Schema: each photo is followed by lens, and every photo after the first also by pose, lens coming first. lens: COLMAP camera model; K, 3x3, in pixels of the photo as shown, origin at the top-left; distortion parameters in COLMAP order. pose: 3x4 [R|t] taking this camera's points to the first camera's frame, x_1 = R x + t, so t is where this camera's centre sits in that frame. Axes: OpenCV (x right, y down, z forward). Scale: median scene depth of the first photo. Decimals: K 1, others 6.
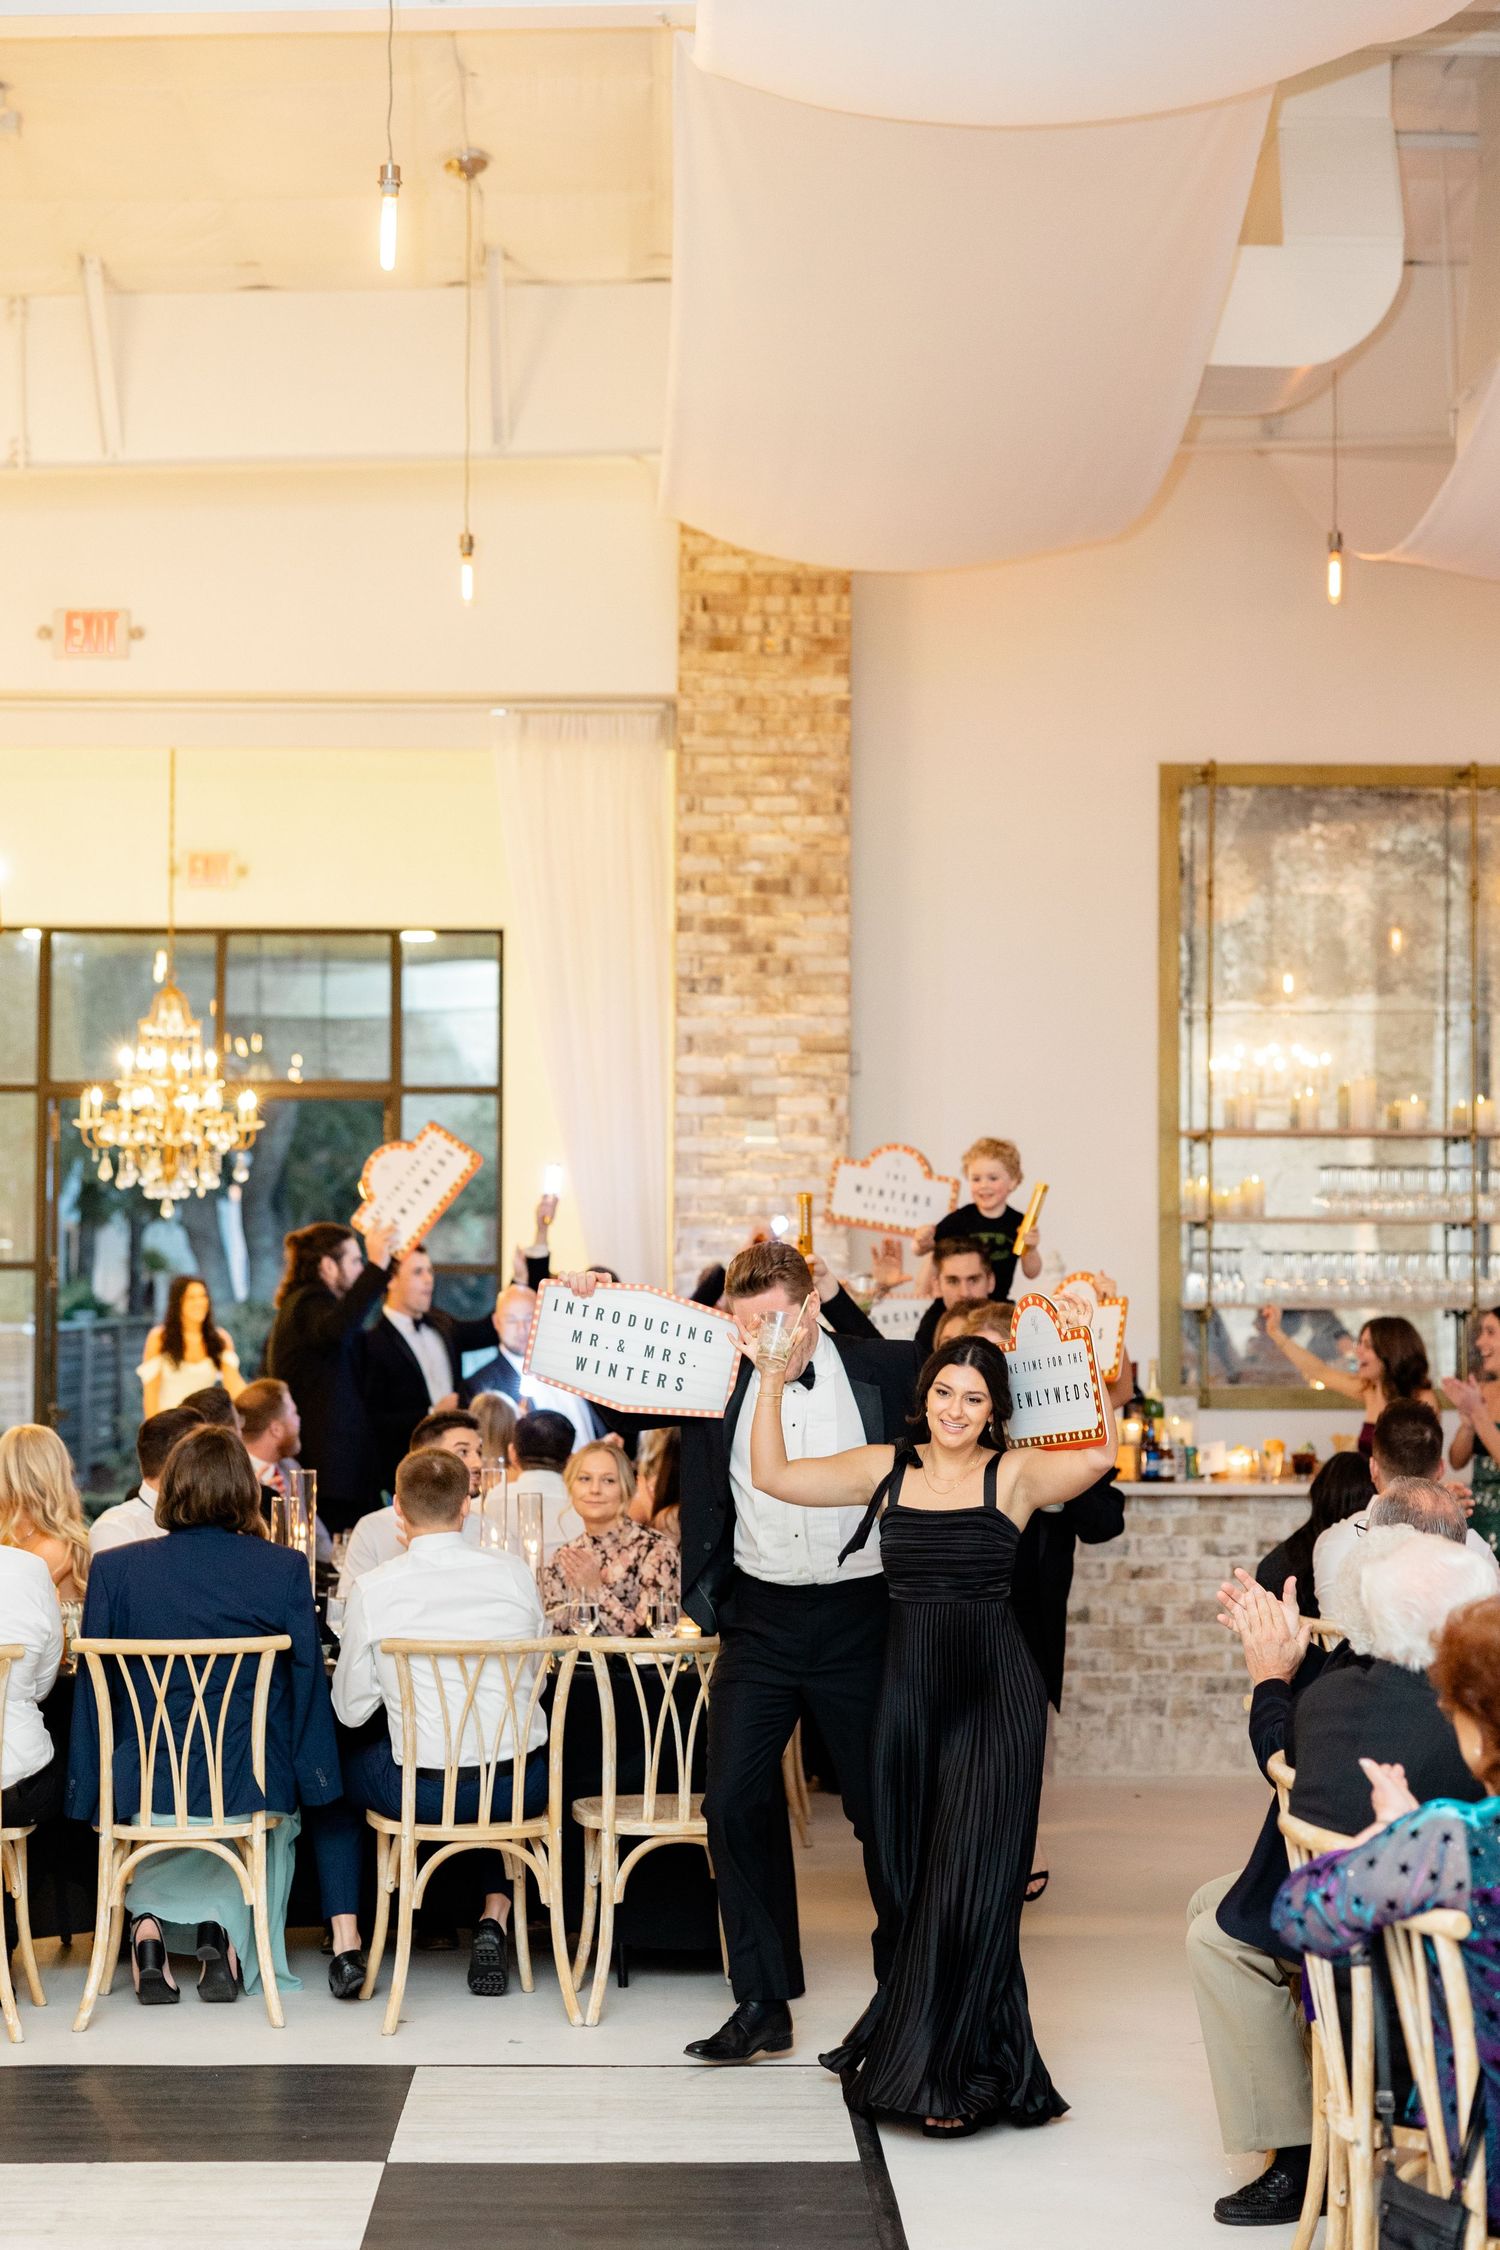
lens RADIAL K [[3429.4, 0, 750.0], [0, 3429.4, 1125.0], [0, 0, 1]] dist [-0.001828, -0.009635]
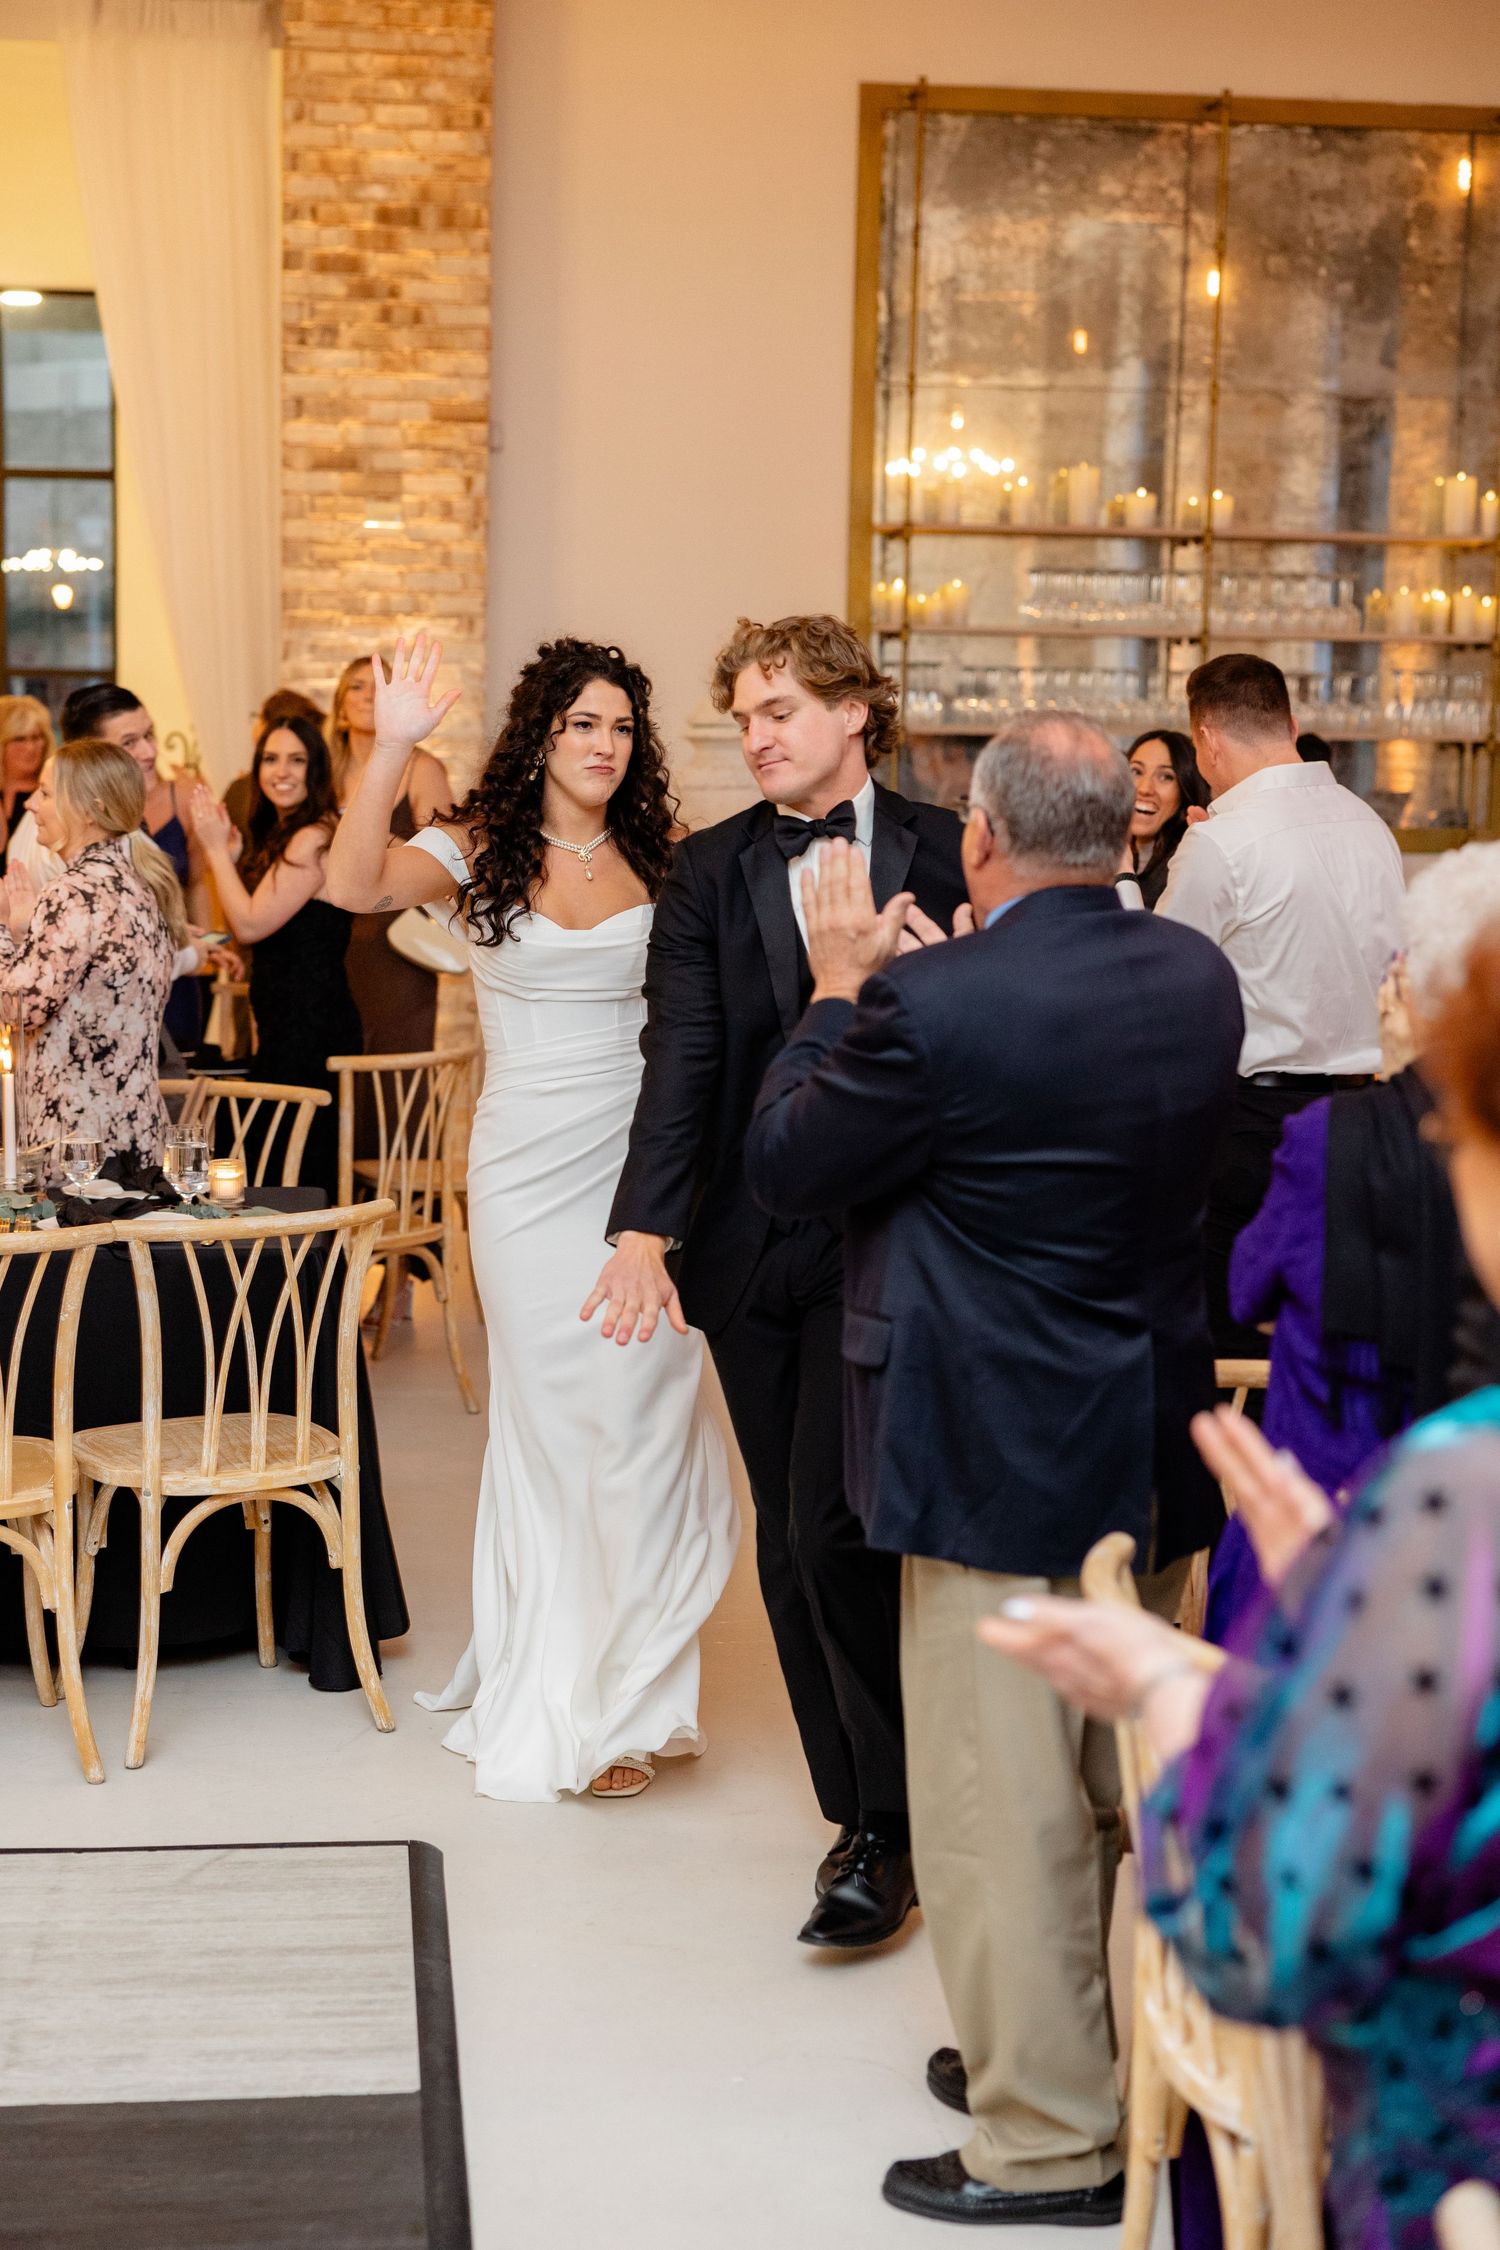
lens RADIAL K [[3410.4, 0, 750.0], [0, 3410.4, 1125.0], [0, 0, 1]] dist [0.039771, 0.026066]
pose [[0.995179, 0.001894, 0.098054, 0.010518], [-0.018653, 0.985218, 0.170286, 0.004852], [-0.096282, -0.171294, 0.980504, 0.135866]]
